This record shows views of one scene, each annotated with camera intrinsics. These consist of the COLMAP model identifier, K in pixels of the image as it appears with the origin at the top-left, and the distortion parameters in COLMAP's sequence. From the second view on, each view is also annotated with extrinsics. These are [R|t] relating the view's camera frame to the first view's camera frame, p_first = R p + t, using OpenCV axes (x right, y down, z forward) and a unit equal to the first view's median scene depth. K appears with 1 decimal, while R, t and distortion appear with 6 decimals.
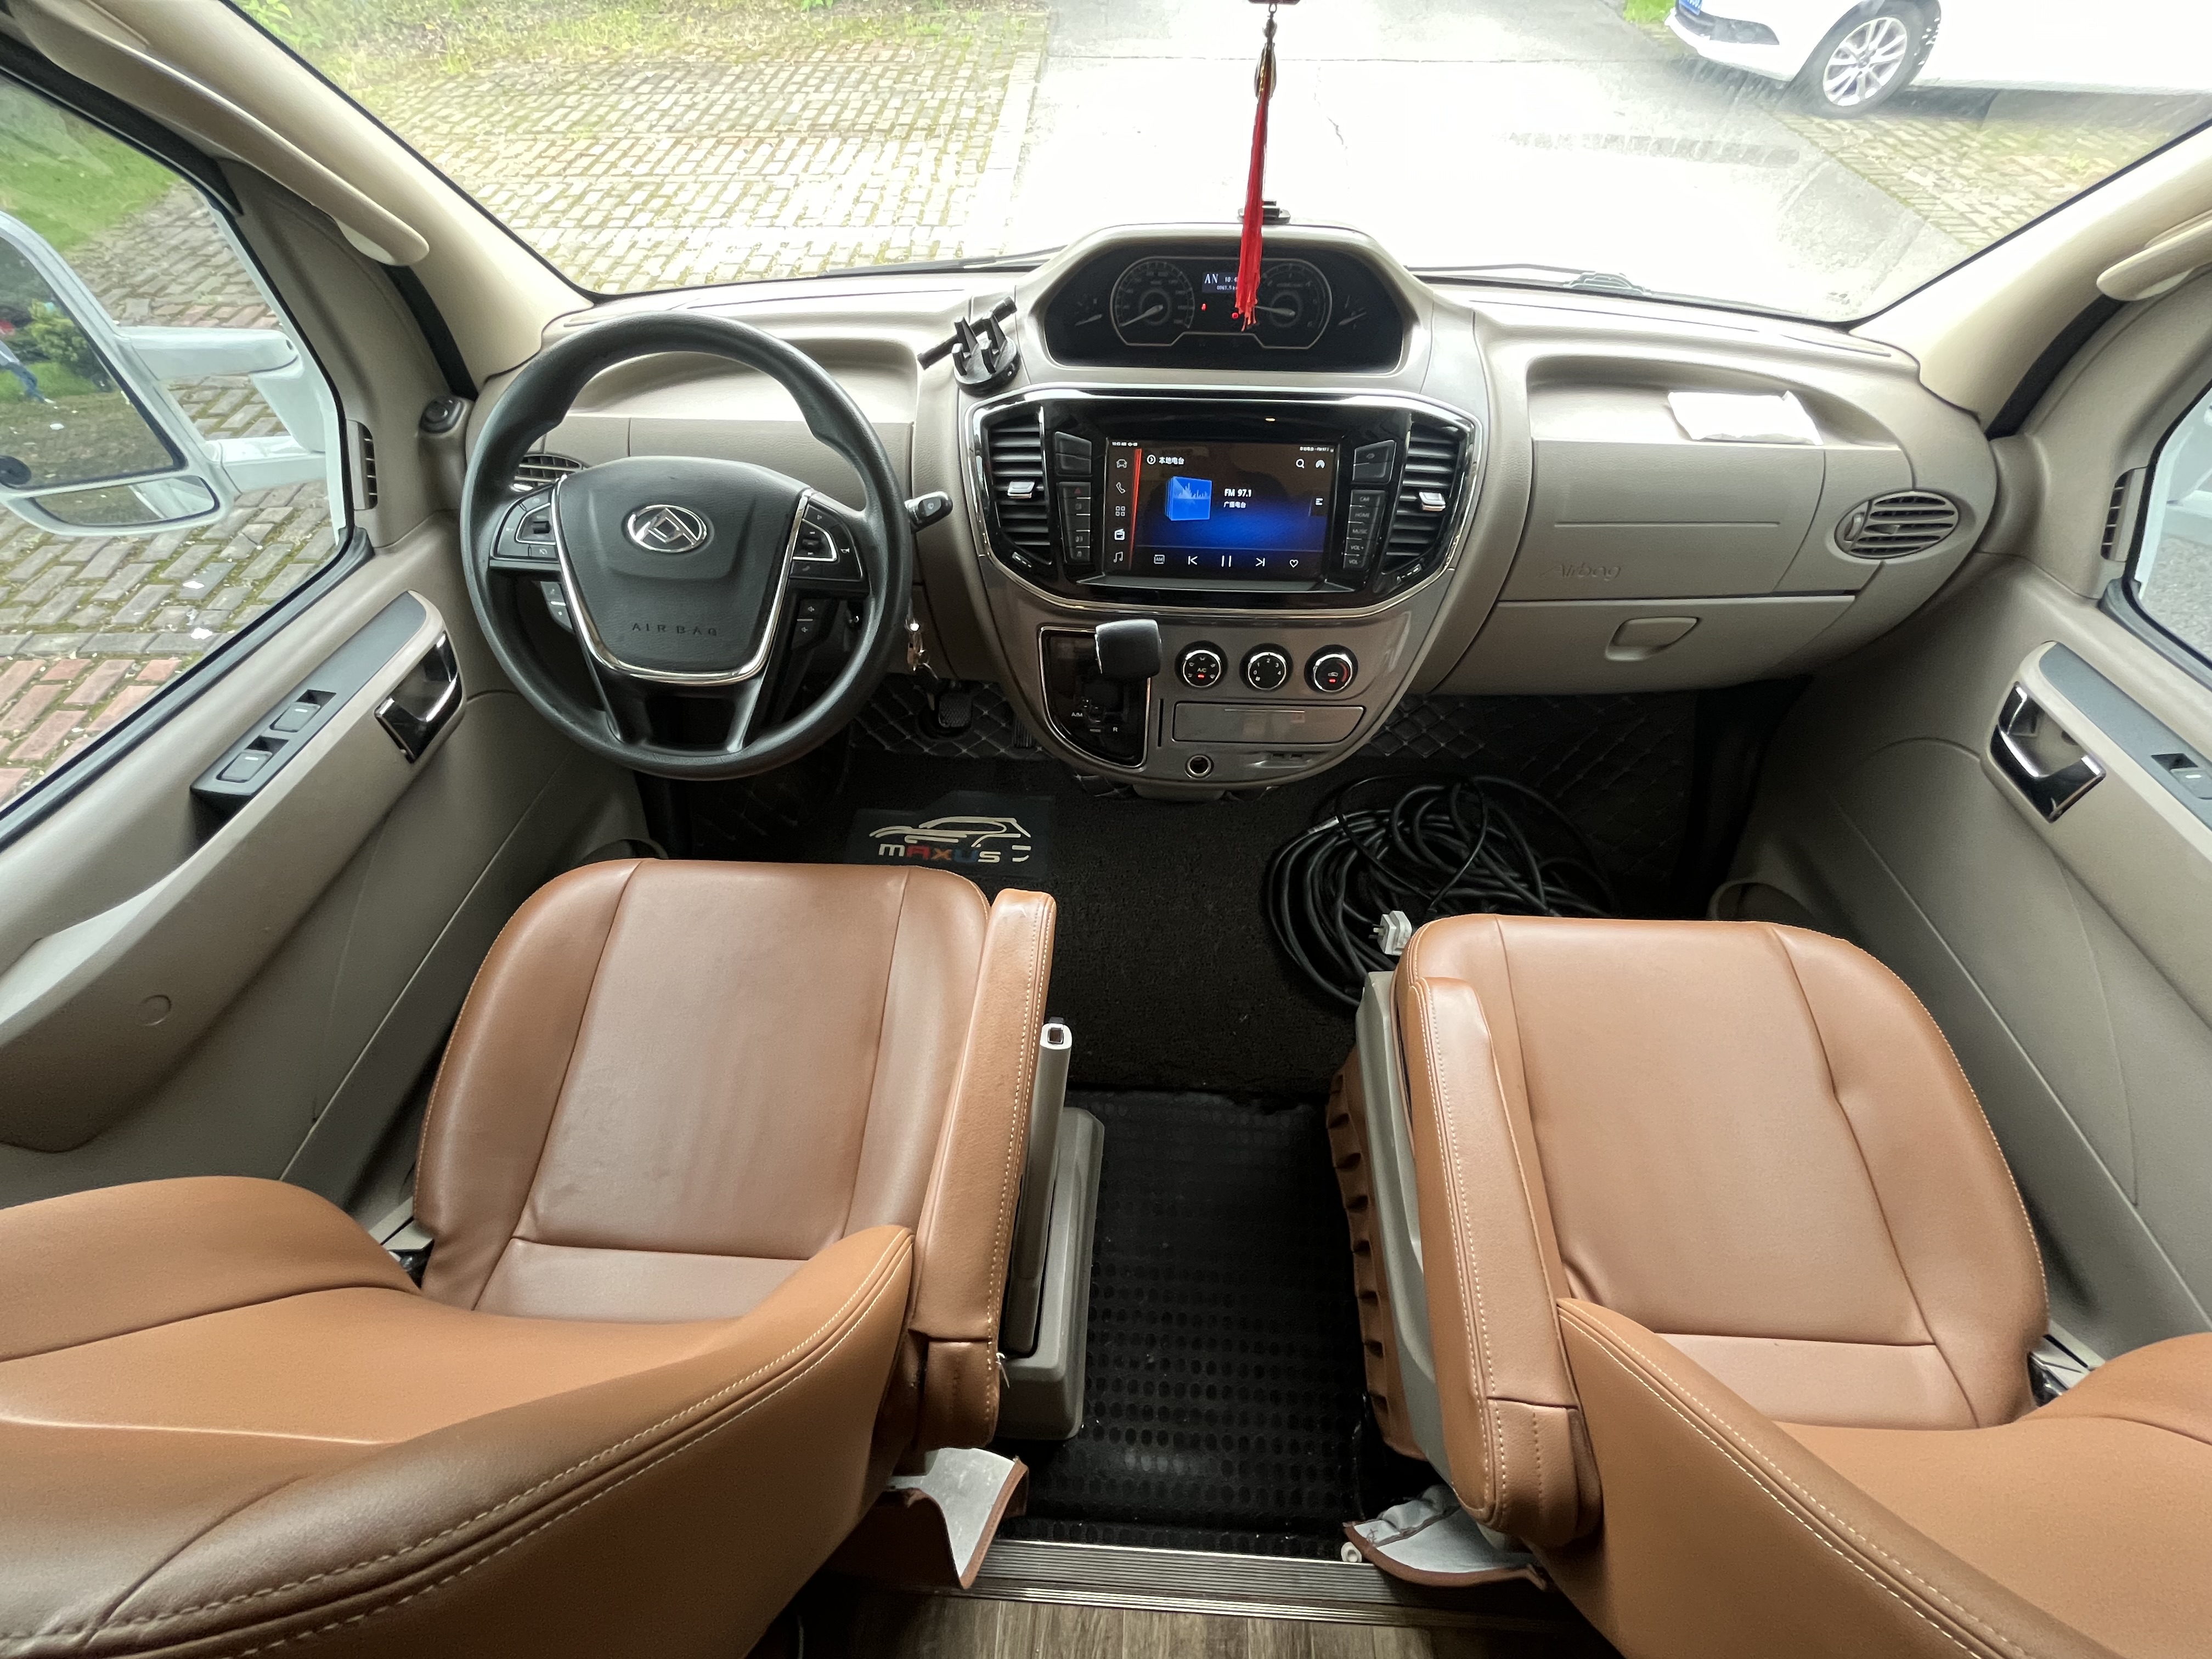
lens RADIAL K [[894.2, 0, 1099.7], [0, 894.2, 830.3], [0, 0, 1]] dist [-0.004175, 0.000269]
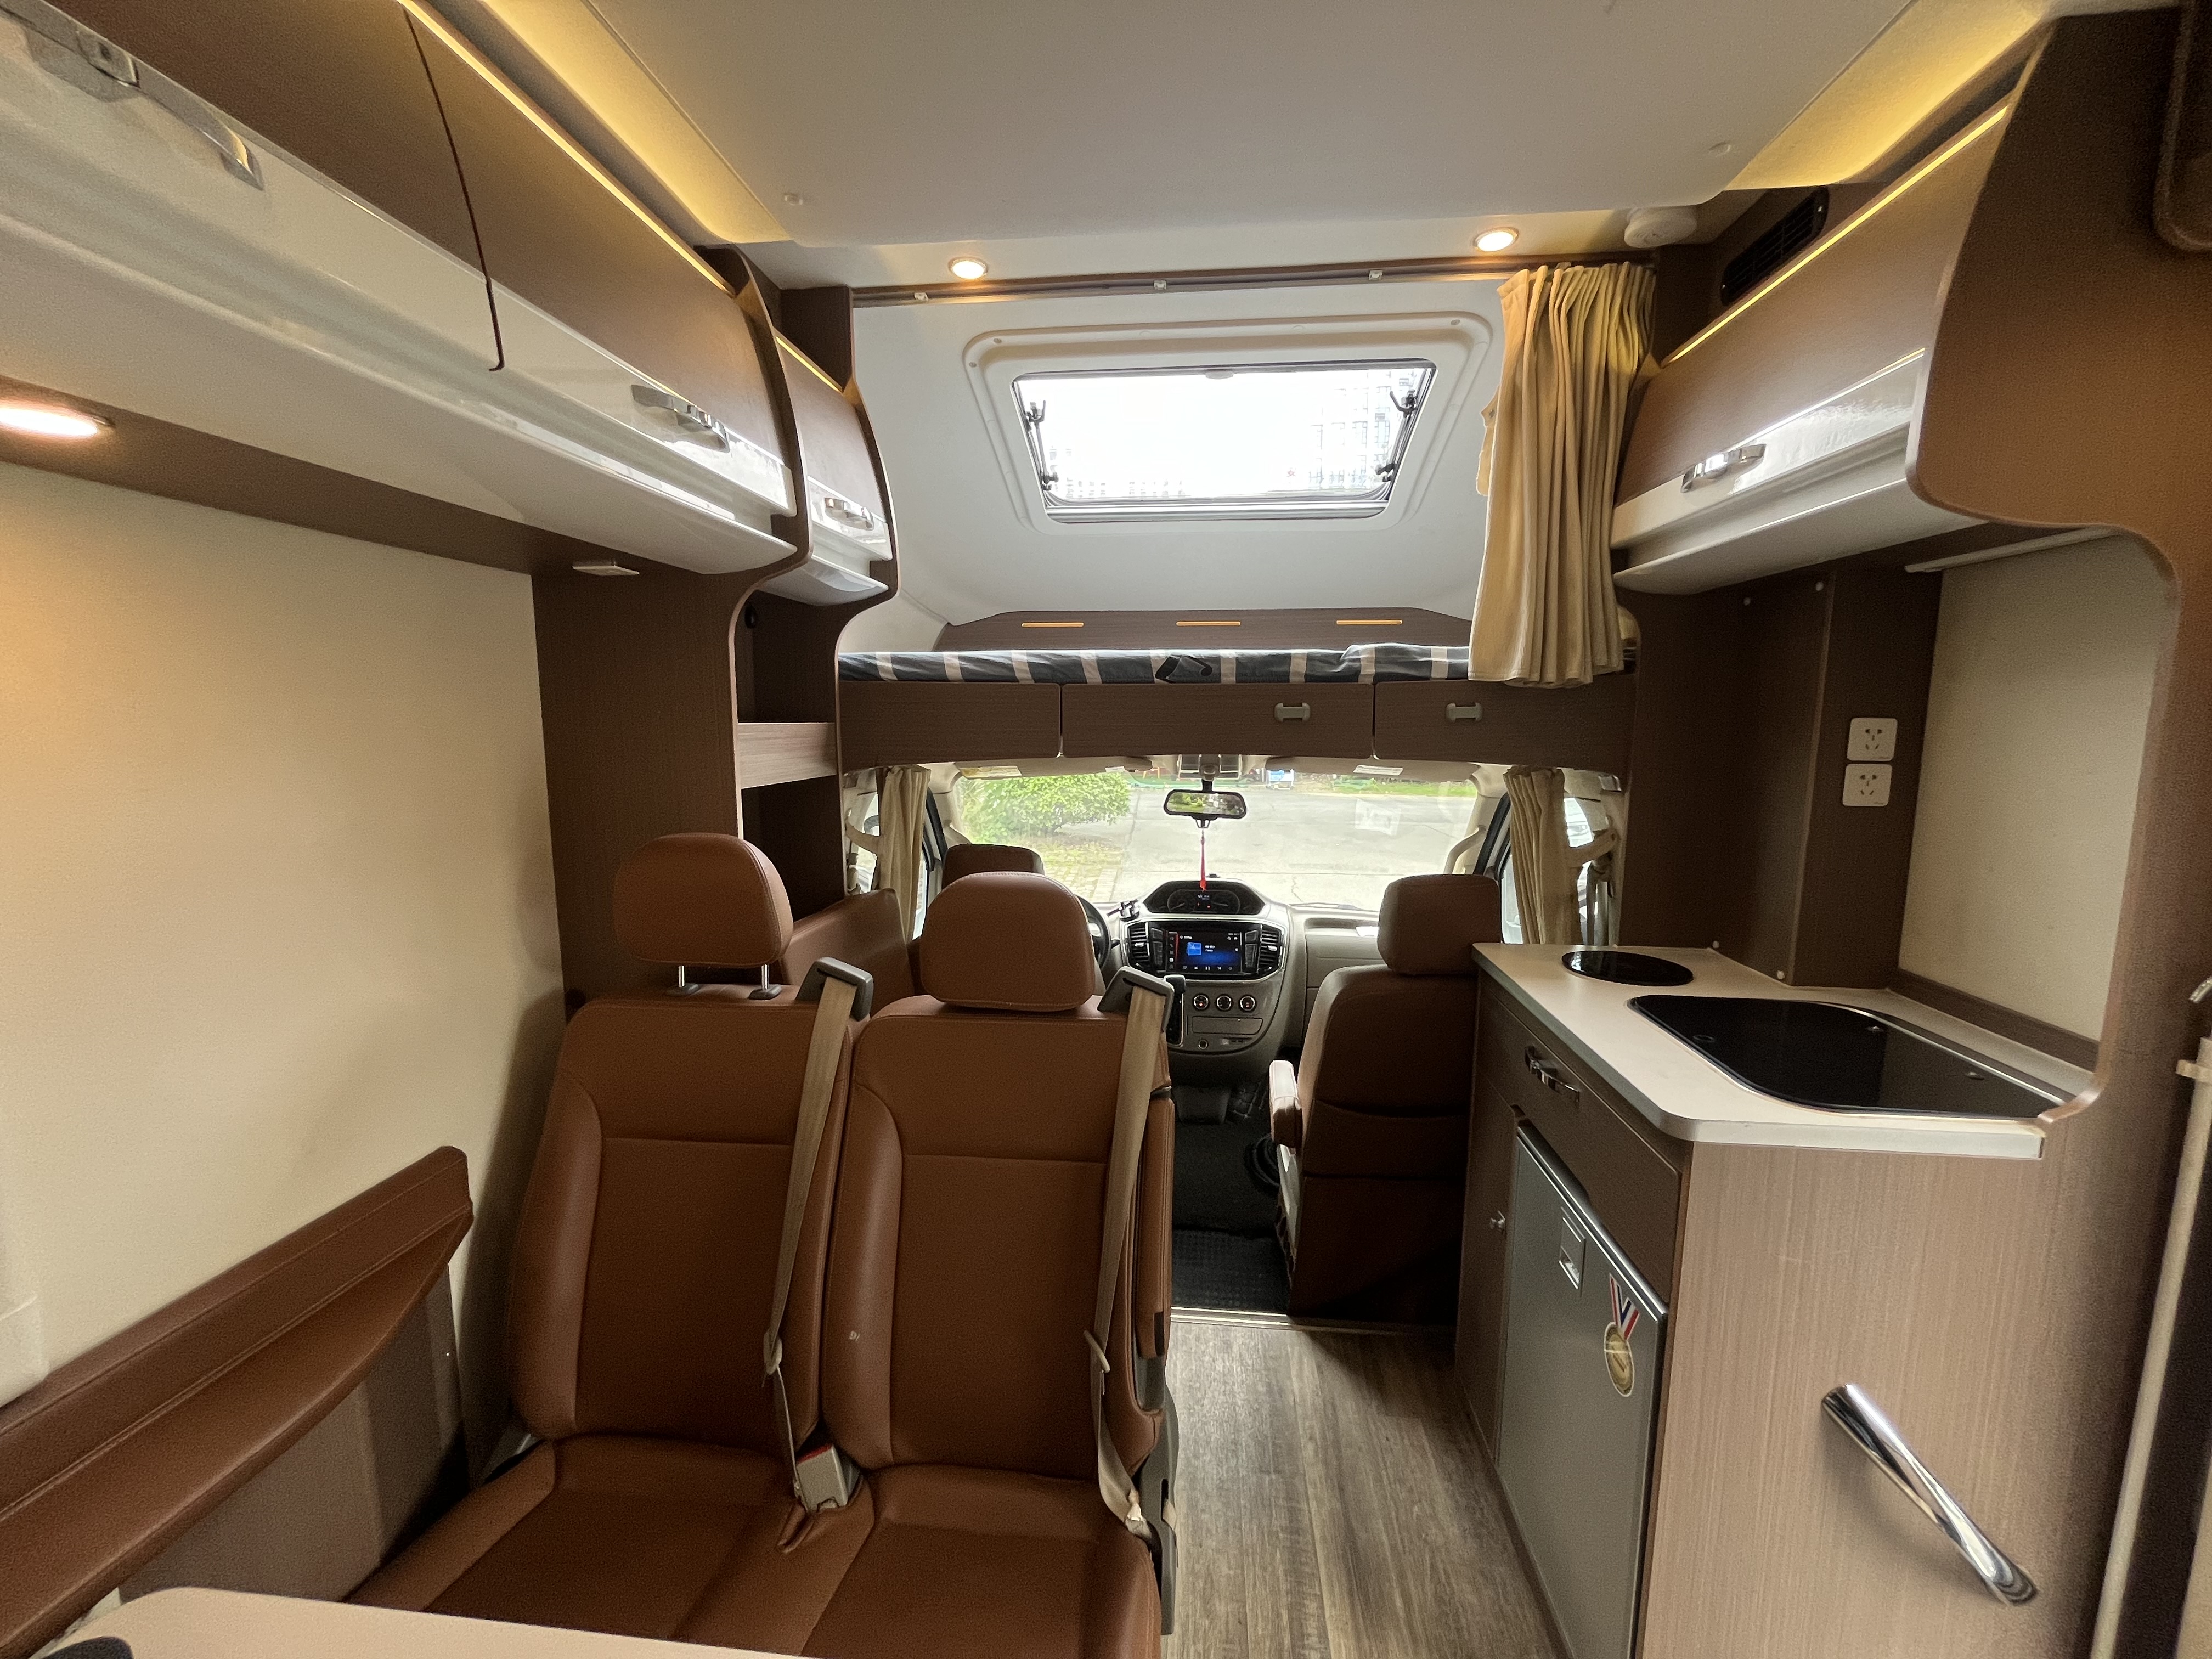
lens RADIAL K [[894.2, 0, 1110.2], [0, 894.2, 833.0], [0, 0, 1]] dist [-0.004175, 0.000269]
pose [[0.999146, 0.003235, -0.041195, -0.063312], [-0.031113, 0.714985, -0.698447, 1.518742], [0.027194, 0.699132, 0.714475, -1.500192]]
